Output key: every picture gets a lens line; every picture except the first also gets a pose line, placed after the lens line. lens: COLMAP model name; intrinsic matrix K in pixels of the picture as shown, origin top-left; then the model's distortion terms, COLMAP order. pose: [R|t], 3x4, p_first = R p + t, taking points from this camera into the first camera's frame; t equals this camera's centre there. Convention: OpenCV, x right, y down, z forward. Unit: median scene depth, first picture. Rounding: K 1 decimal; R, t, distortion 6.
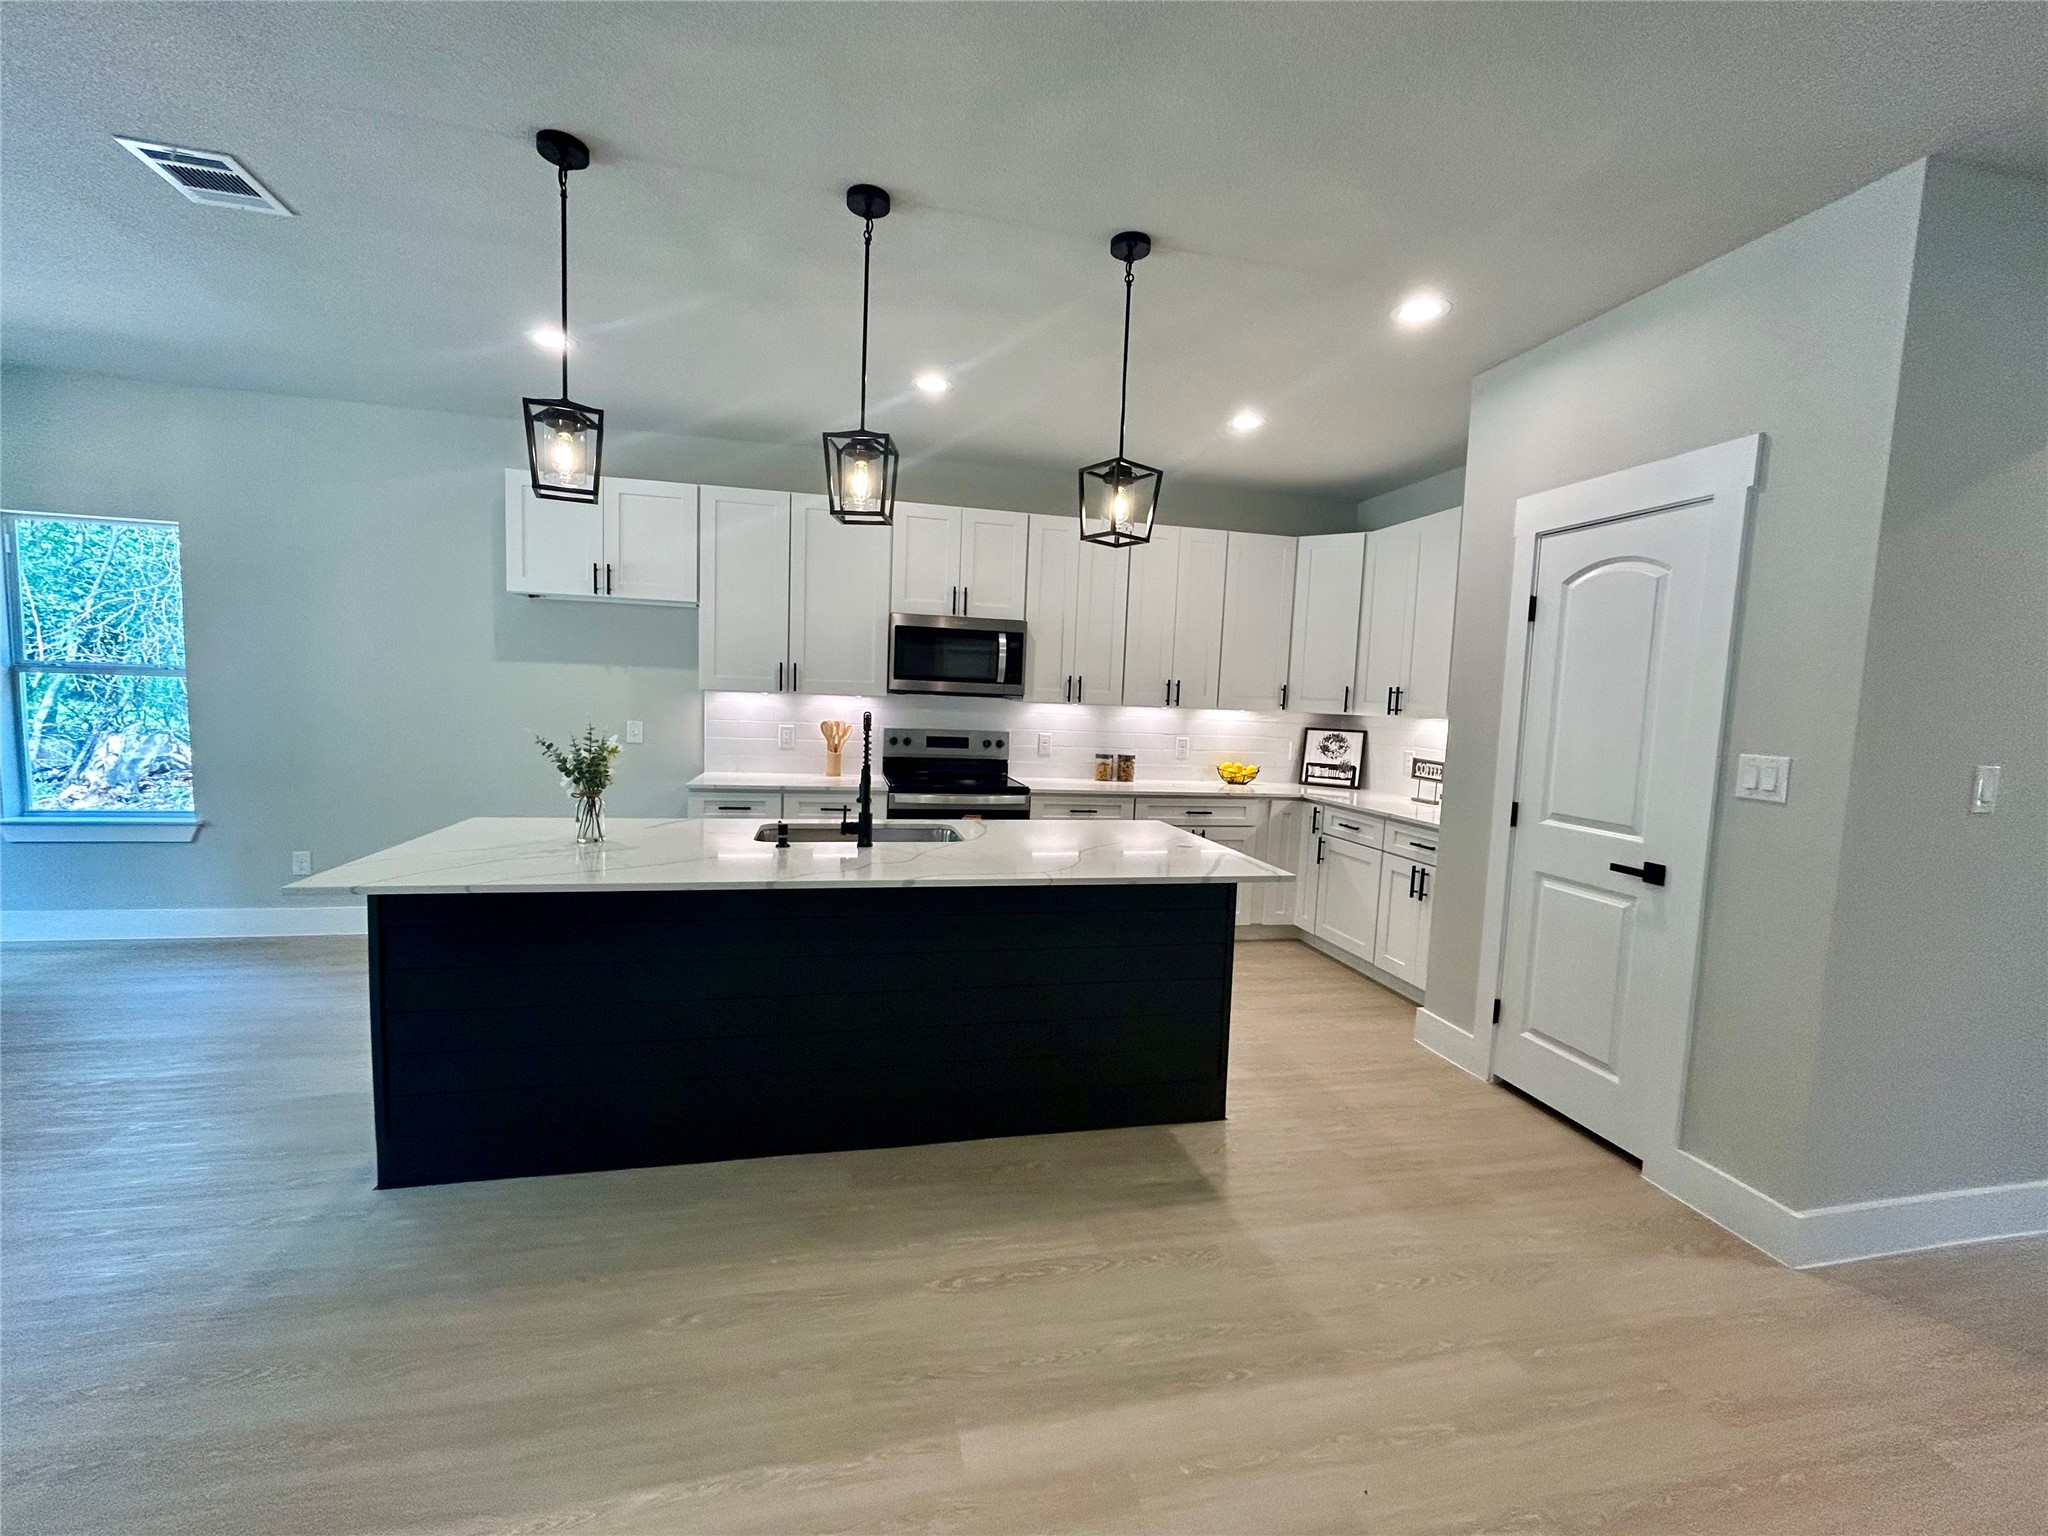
lens RADIAL K [[832.2, 0, 1019.5], [0, 832.2, 766.4], [0, 0, 1]] dist [-0.001422, -0.000093]
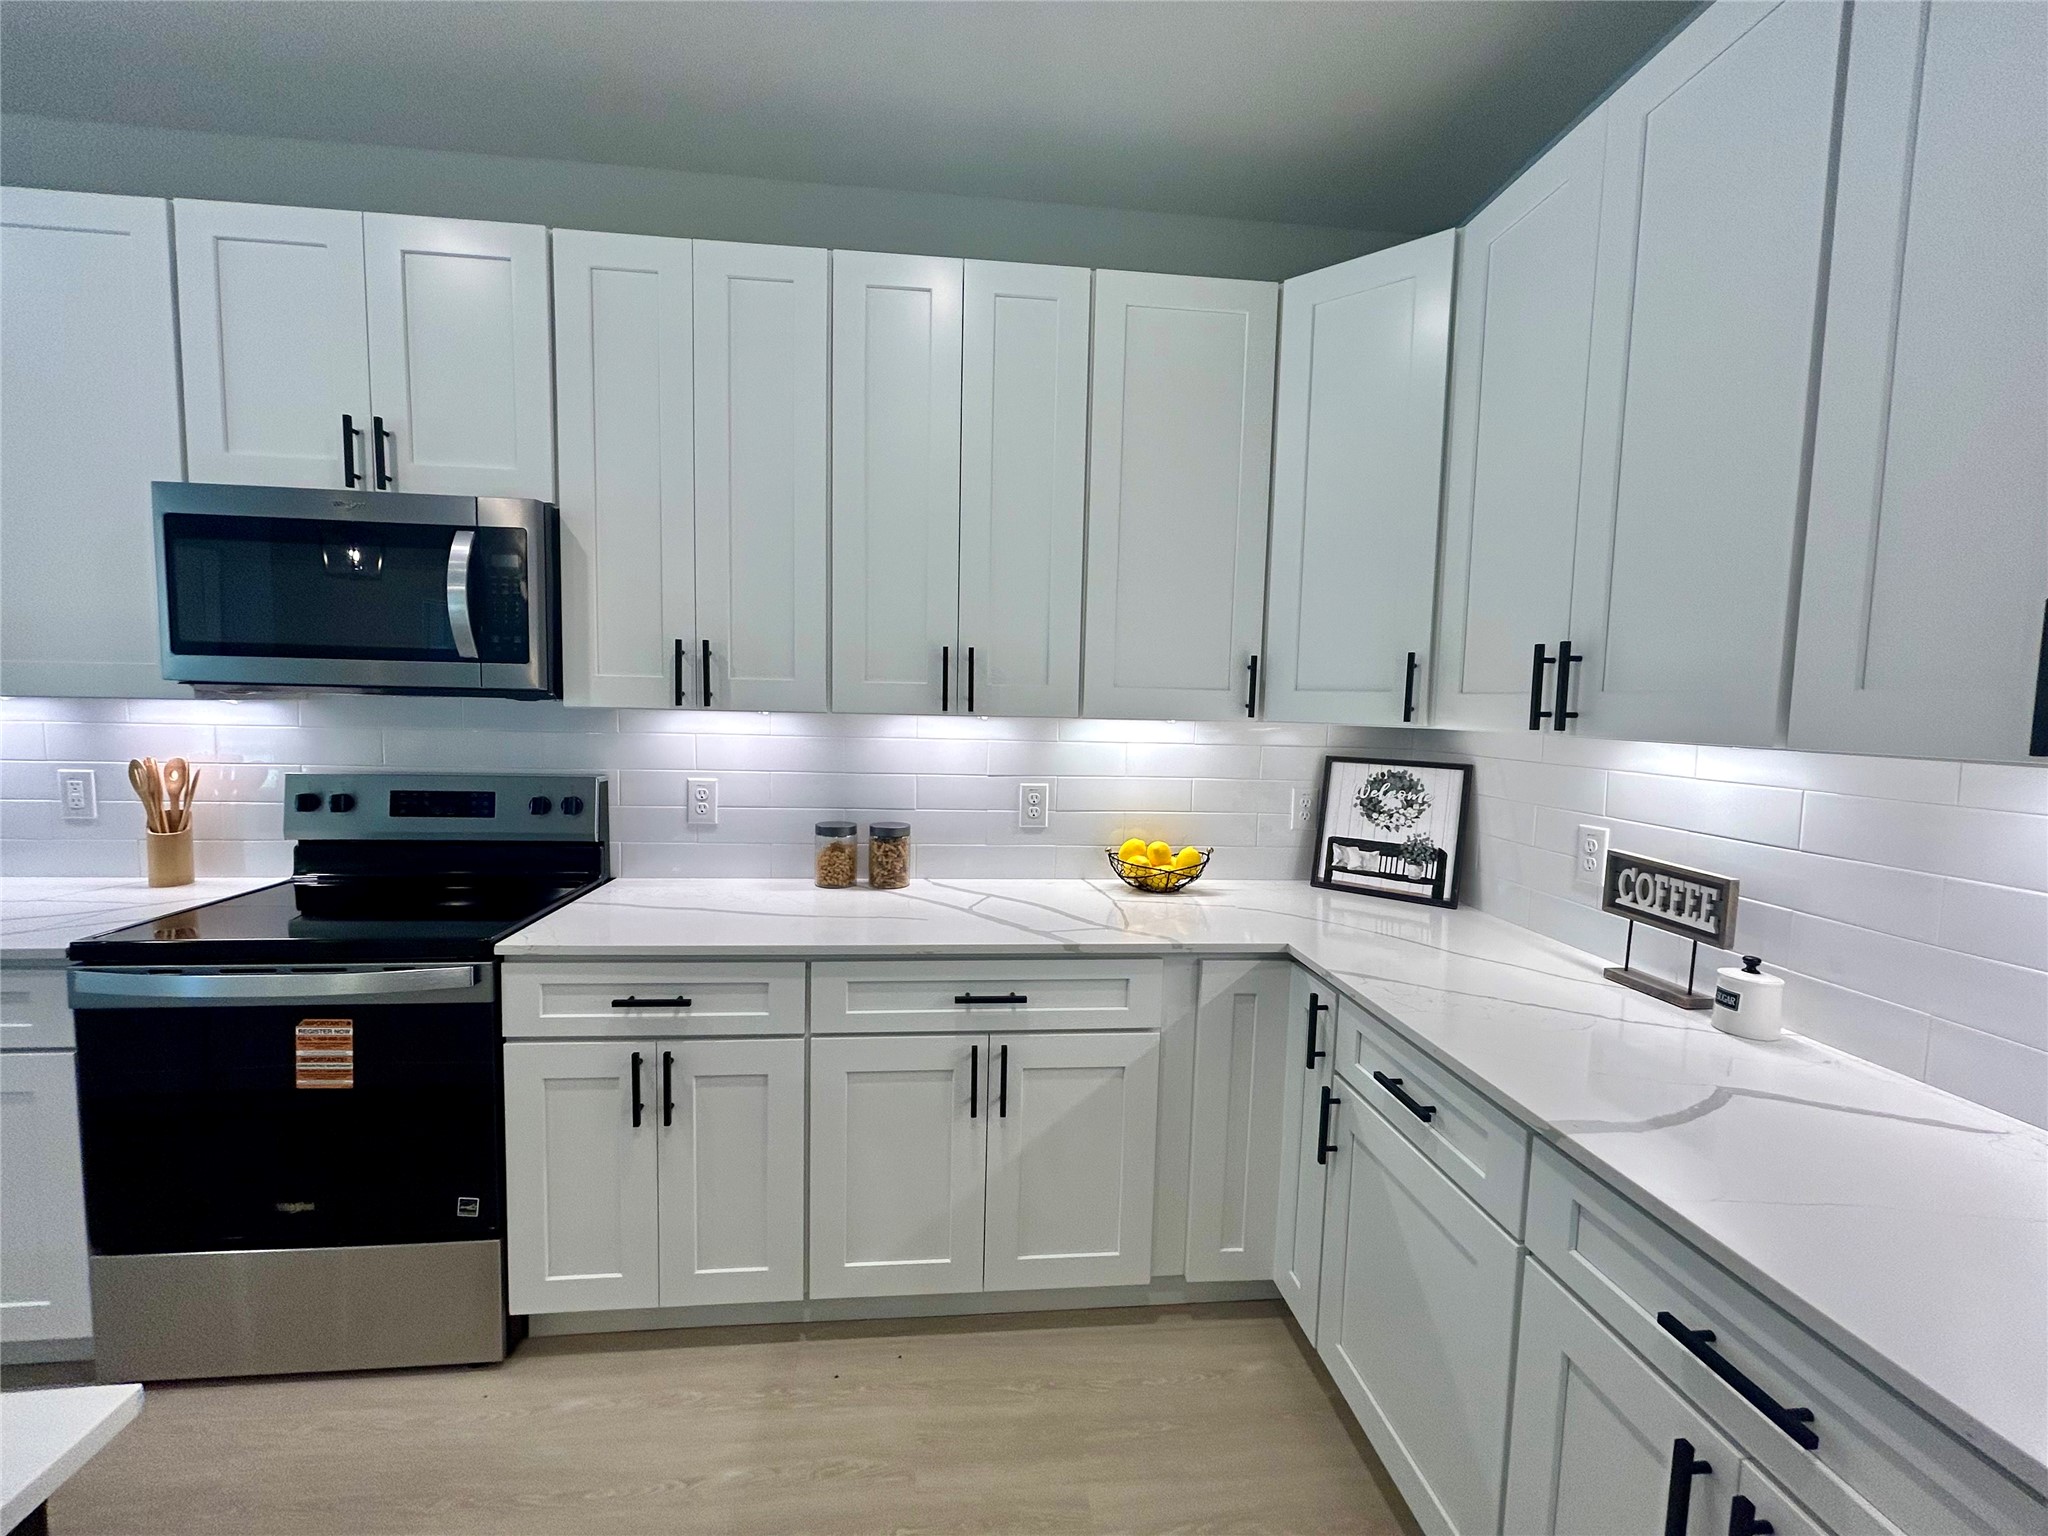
lens RADIAL K [[832.2, 0, 1026.2], [0, 832.2, 767.7], [0, 0, 1]] dist [-0.001422, -0.000093]
pose [[0.993523, -0.007068, -0.113415, 0.249514], [0.006207, 0.999949, -0.007941, -0.040402], [0.113465, 0.007186, 0.993516, 0.576731]]
